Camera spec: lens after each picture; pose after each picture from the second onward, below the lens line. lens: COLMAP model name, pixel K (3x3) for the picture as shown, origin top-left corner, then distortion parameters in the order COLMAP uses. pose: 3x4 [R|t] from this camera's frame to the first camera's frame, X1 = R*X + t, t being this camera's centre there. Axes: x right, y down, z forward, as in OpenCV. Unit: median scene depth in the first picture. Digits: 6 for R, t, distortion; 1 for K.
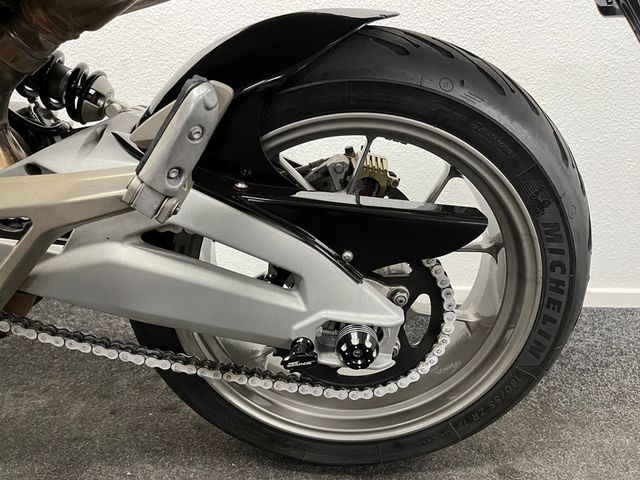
lens RADIAL K [[476.4, 0, 320.0], [0, 476.4, 240.0], [0, 0, 1]] dist [0.055494, -0.074320]
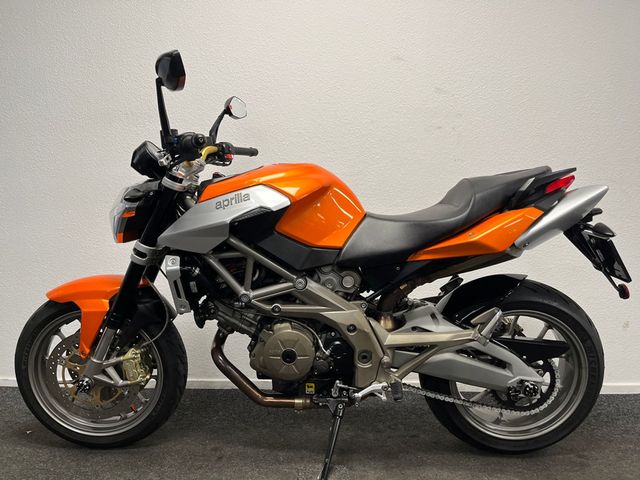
lens RADIAL K [[476.4, 0, 320.0], [0, 476.4, 240.0], [0, 0, 1]] dist [0.055494, -0.074320]
pose [[0.999967, 0.003001, 0.007551, -1.112509], [-0.000992, 0.967439, -0.253101, 0.075914], [-0.008064, 0.253085, 0.967410, -1.868288]]
